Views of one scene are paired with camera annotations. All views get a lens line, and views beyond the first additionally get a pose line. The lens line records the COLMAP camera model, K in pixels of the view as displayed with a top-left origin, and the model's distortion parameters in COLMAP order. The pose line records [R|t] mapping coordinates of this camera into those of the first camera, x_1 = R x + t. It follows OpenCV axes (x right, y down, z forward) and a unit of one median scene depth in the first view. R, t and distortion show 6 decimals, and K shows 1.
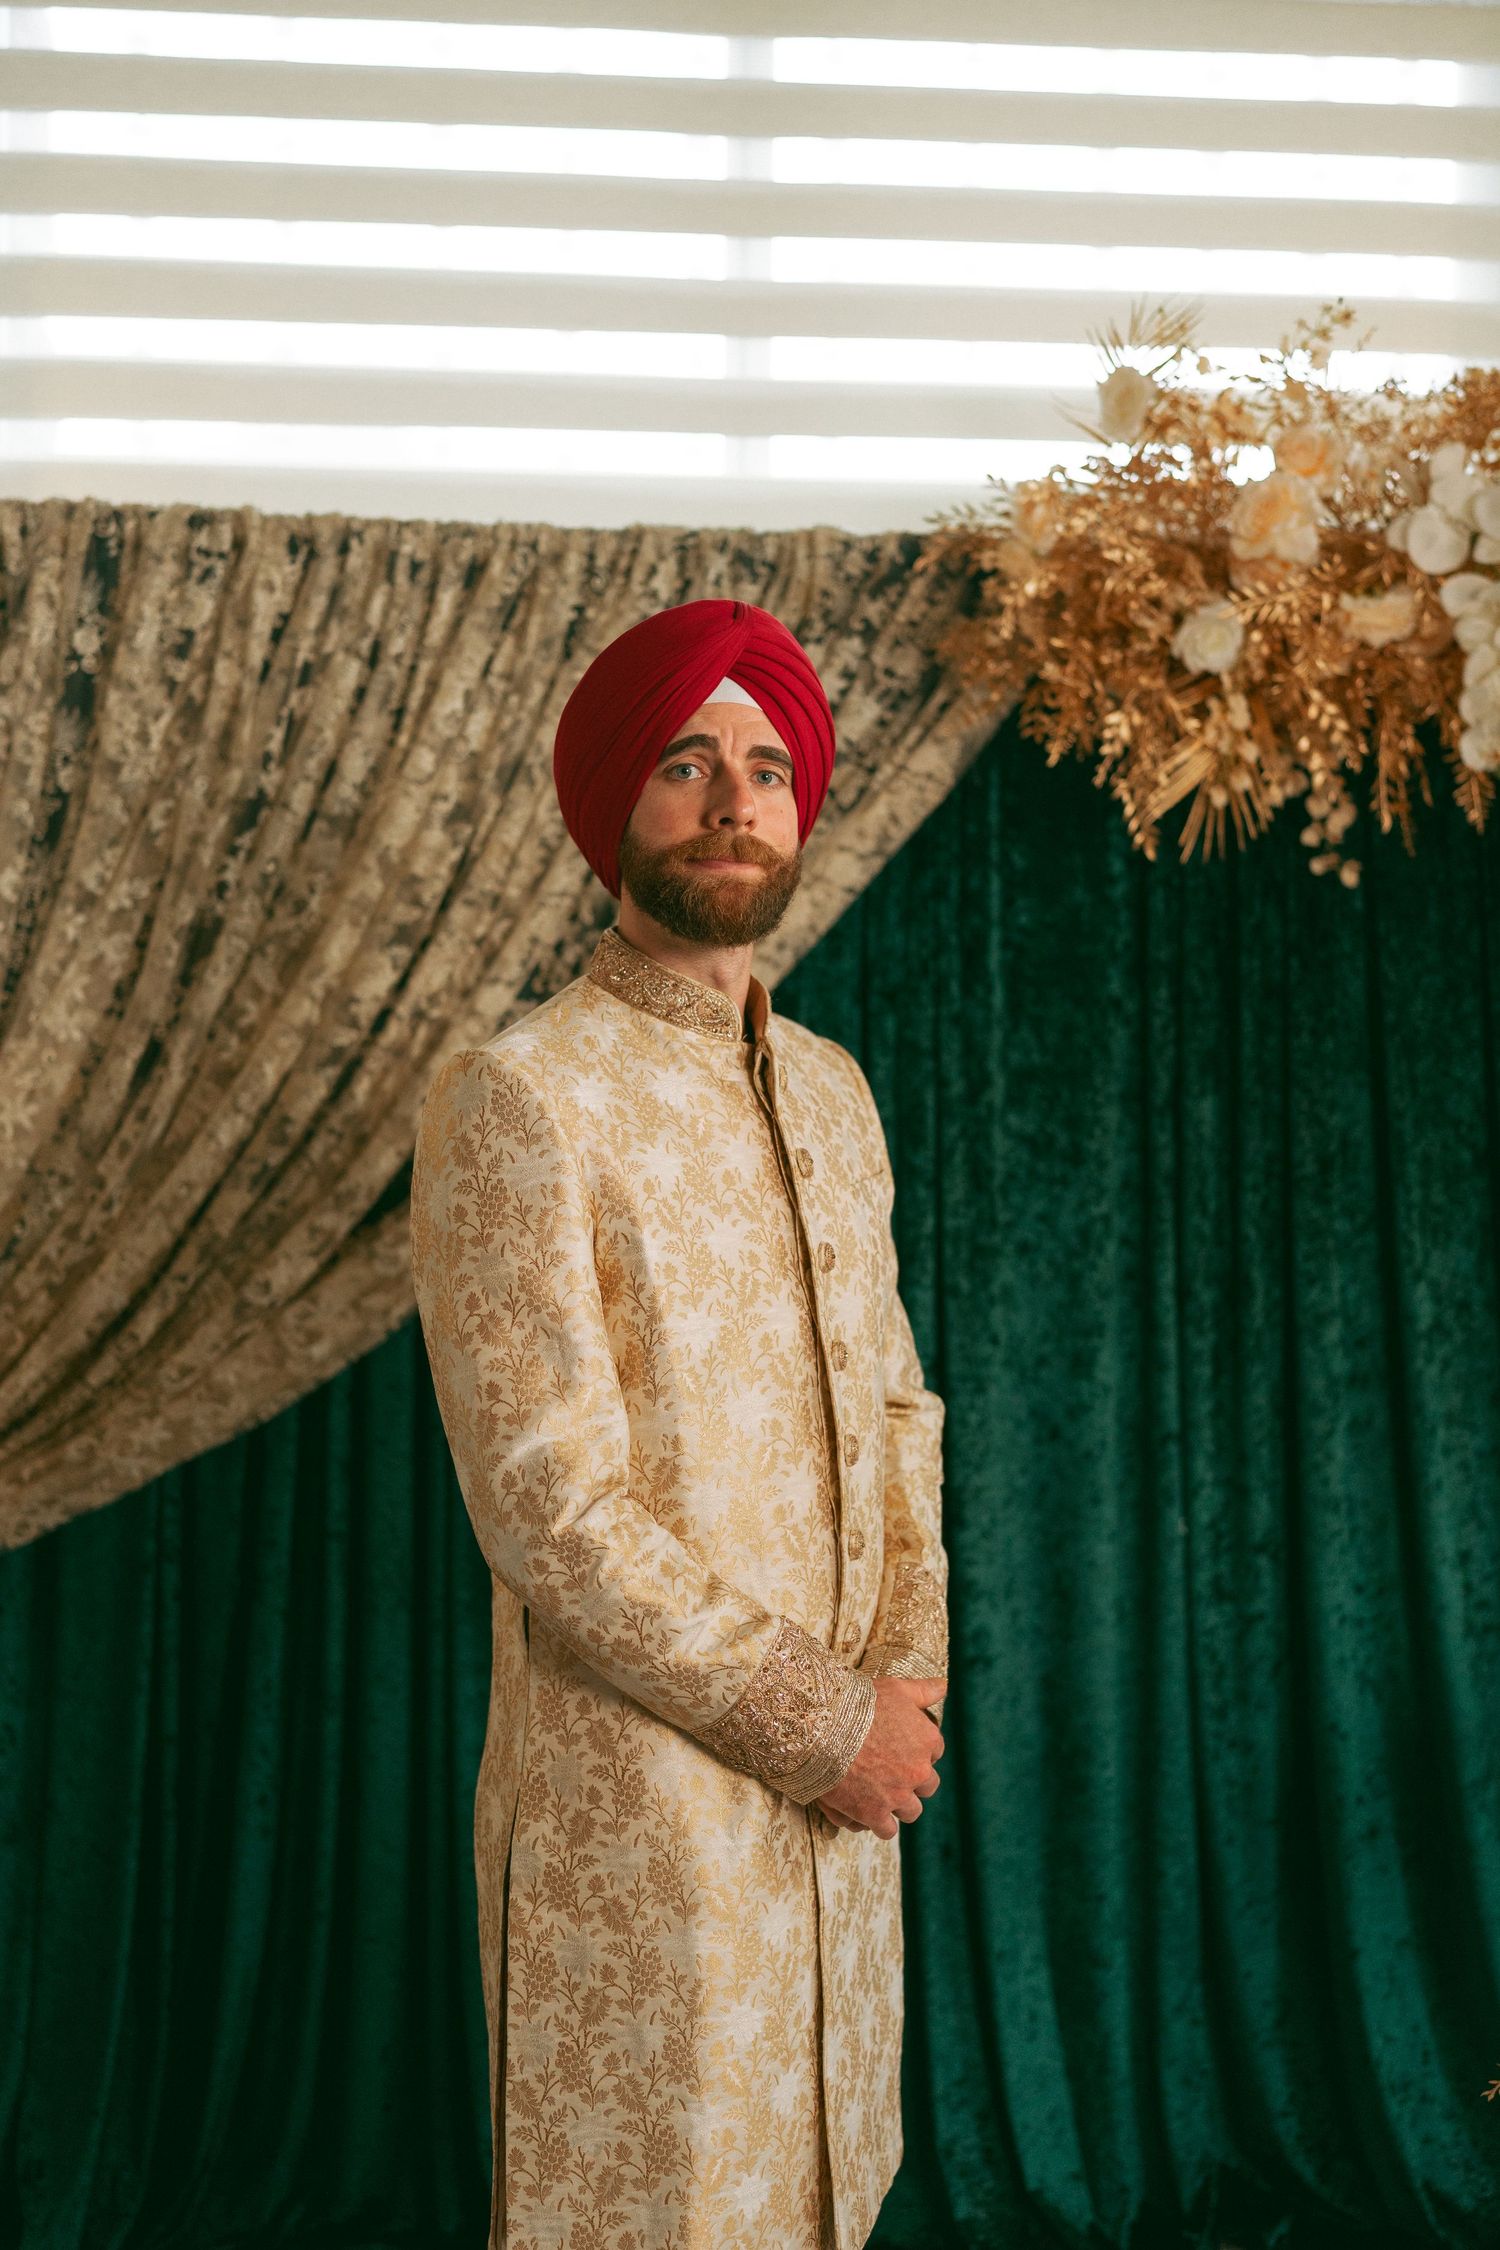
lens RADIAL K [[2382.7, 0, 747.9], [0, 2382.7, 1070.3], [0, 0, 1]] dist [0.004797, 0.000000]
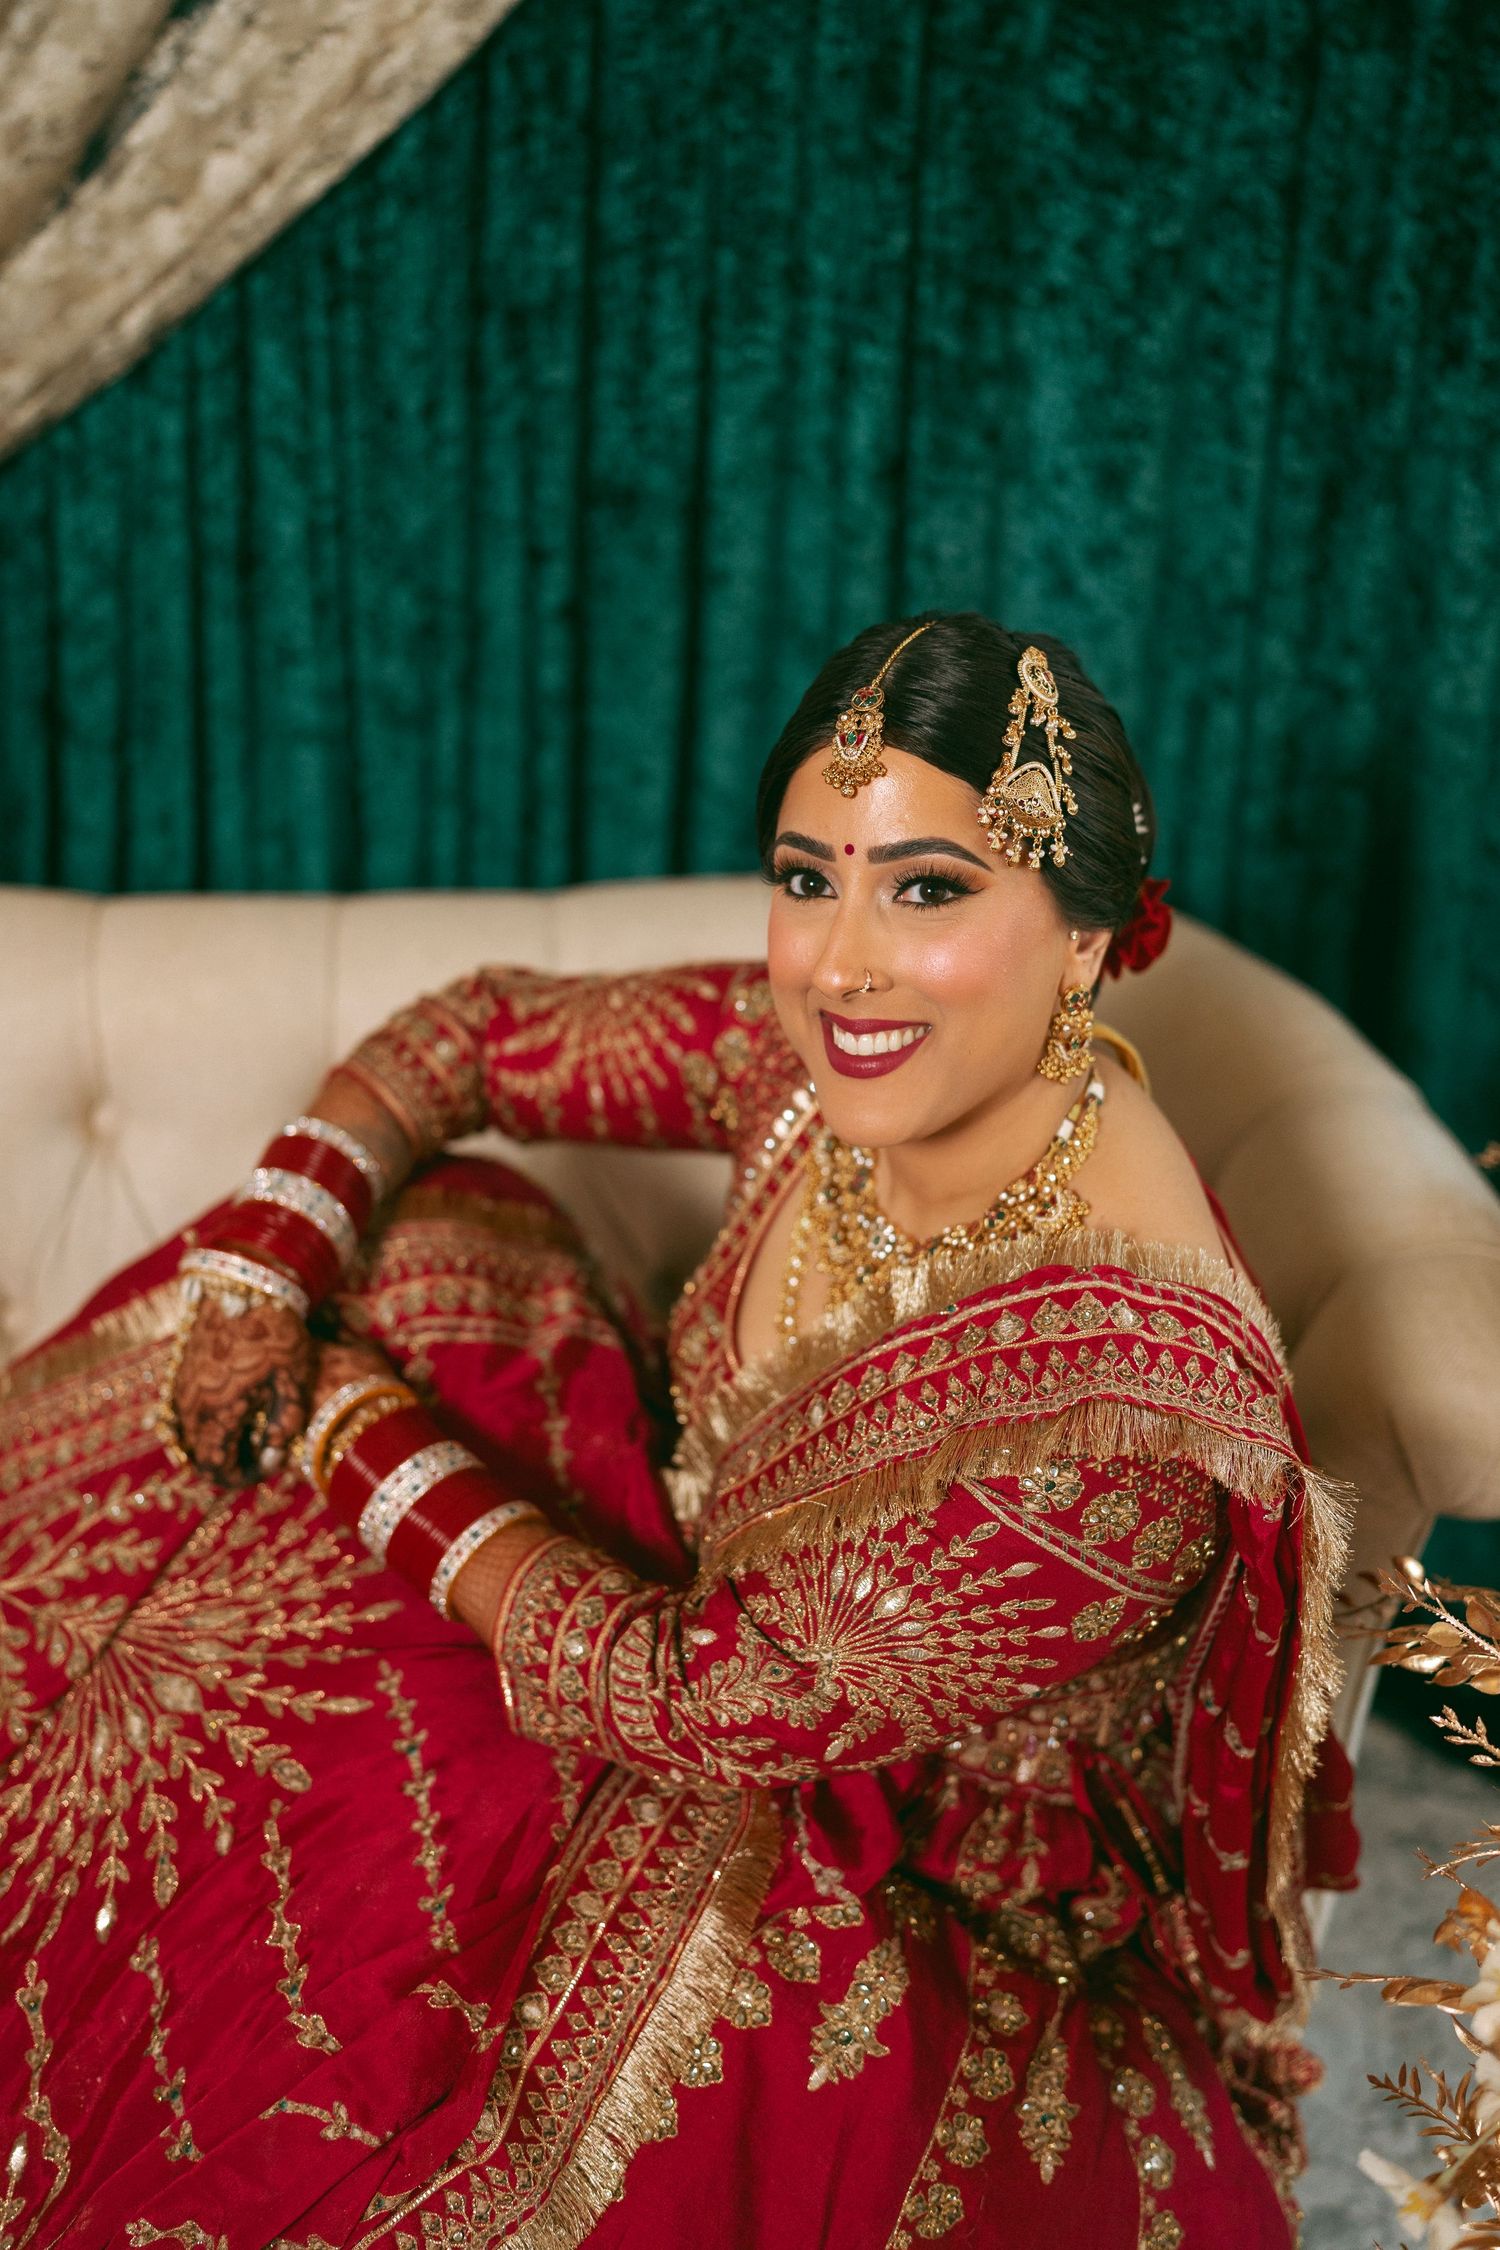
lens RADIAL K [[2212.7, 0, 756.3], [0, 2212.7, 1111.7], [0, 0, 1]] dist [0.005523, 0.000000]
pose [[0.972978, 0.128960, -0.191528, 0.190933], [-0.049148, 0.926156, 0.373926, 0.061230], [0.225606, -0.354408, 0.907467, 0.359458]]
